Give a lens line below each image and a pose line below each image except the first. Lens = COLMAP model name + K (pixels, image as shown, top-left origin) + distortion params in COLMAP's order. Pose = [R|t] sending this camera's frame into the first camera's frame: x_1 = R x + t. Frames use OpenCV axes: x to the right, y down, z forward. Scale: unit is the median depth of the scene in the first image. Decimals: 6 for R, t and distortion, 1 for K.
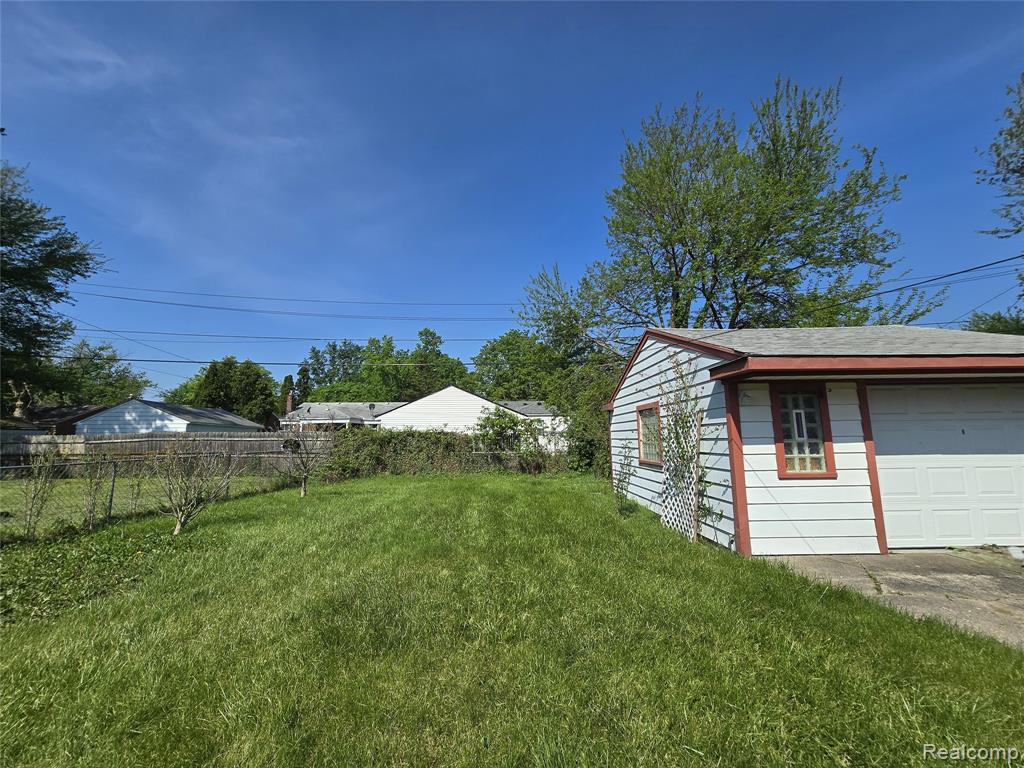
lens RADIAL K [[420.3, 0, 512.8], [0, 420.3, 389.0], [0, 0, 1]] dist [-0.006061, 0.001245]
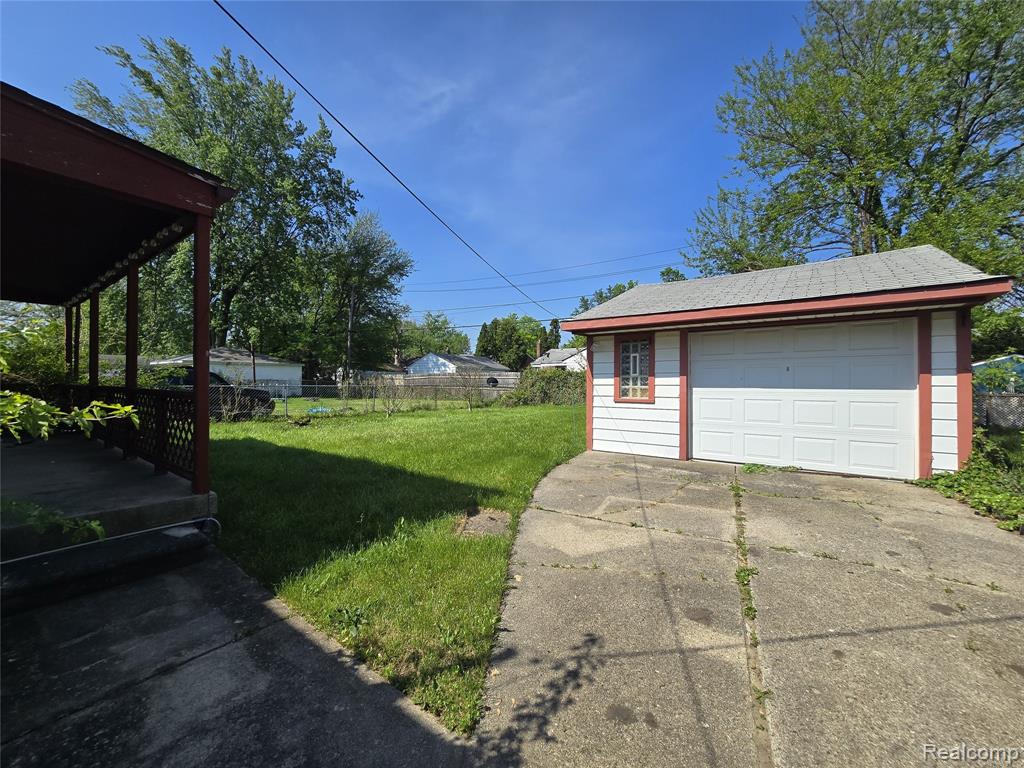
lens RADIAL K [[420.3, 0, 511.1], [0, 420.3, 379.5], [0, 0, 1]] dist [-0.006061, 0.001245]
pose [[0.798500, 0.007094, -0.601952, 1.176827], [0.062940, 0.993467, 0.095198, -0.022256], [0.598695, -0.113903, 0.792837, -0.337514]]
